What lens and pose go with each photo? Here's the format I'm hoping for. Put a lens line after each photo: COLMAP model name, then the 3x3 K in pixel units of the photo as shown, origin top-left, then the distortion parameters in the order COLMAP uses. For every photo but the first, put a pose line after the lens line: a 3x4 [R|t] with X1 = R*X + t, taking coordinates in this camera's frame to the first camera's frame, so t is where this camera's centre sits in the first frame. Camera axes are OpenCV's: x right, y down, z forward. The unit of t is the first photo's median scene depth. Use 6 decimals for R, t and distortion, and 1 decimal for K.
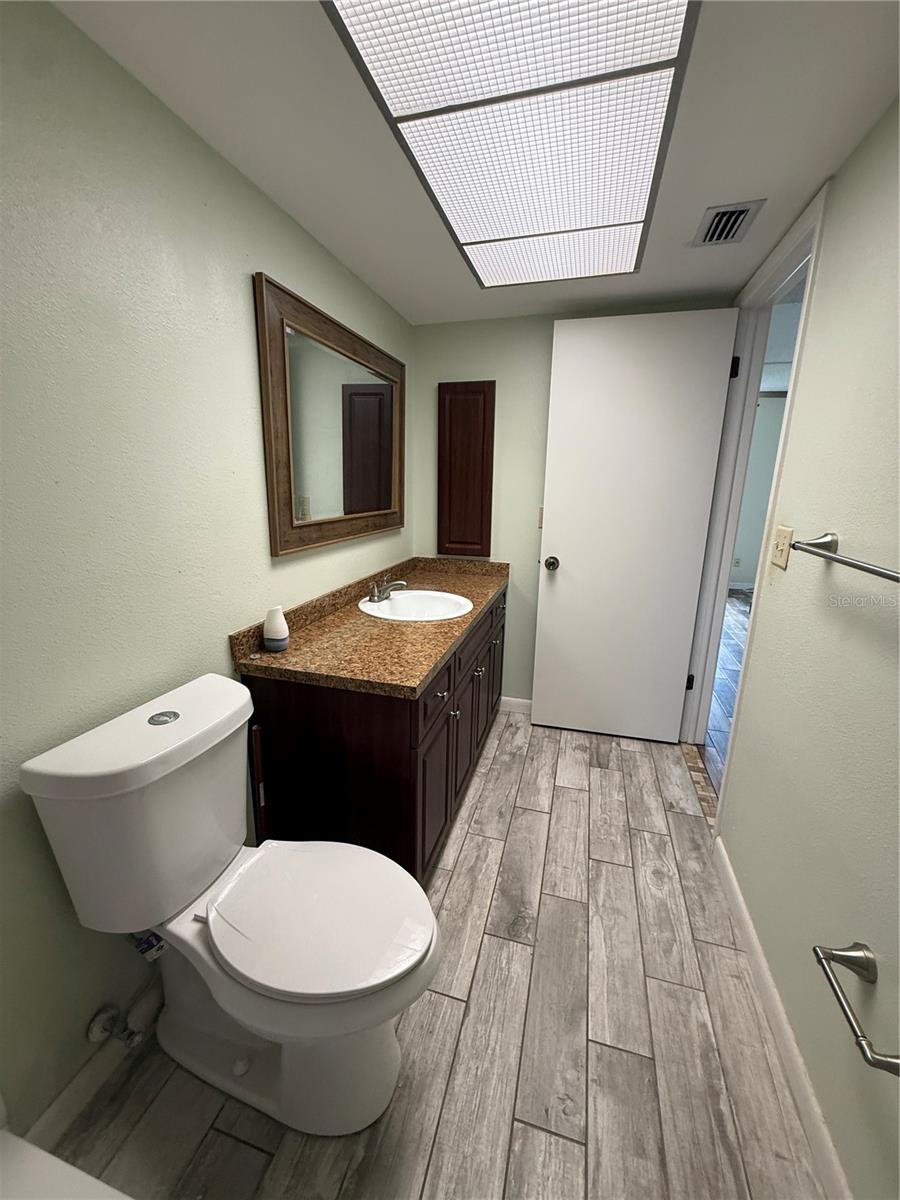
lens RADIAL K [[479.5, 0, 447.8], [0, 479.5, 597.5], [0, 0, 1]] dist [0.000616, 0.000616]
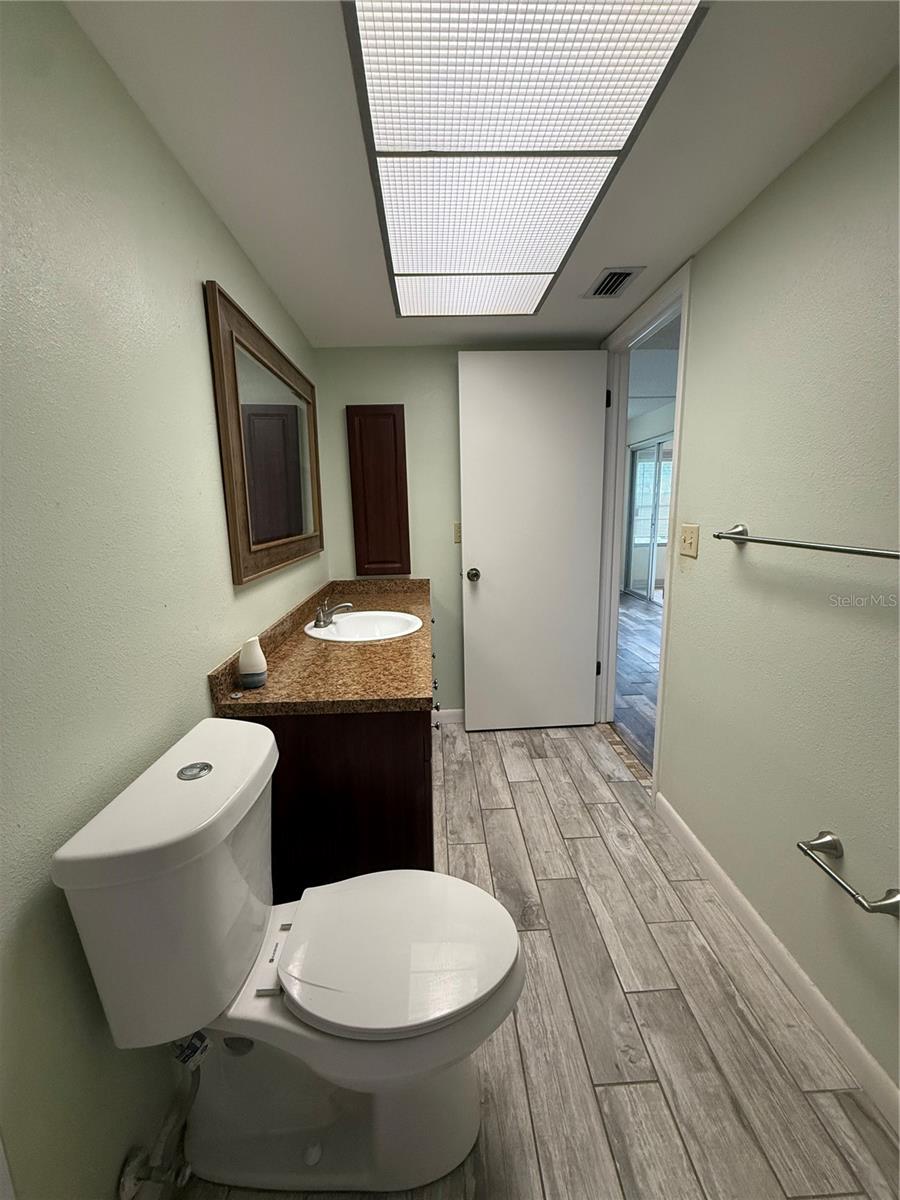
lens RADIAL K [[479.4, 0, 448.6], [0, 479.4, 597.8], [0, 0, 1]] dist [0.001655, 0.000118]
pose [[0.948069, -0.094148, 0.303812, -0.272799], [0.109180, 0.993479, -0.032836, 0.013574], [-0.298740, 0.064301, 0.952166, 0.014387]]
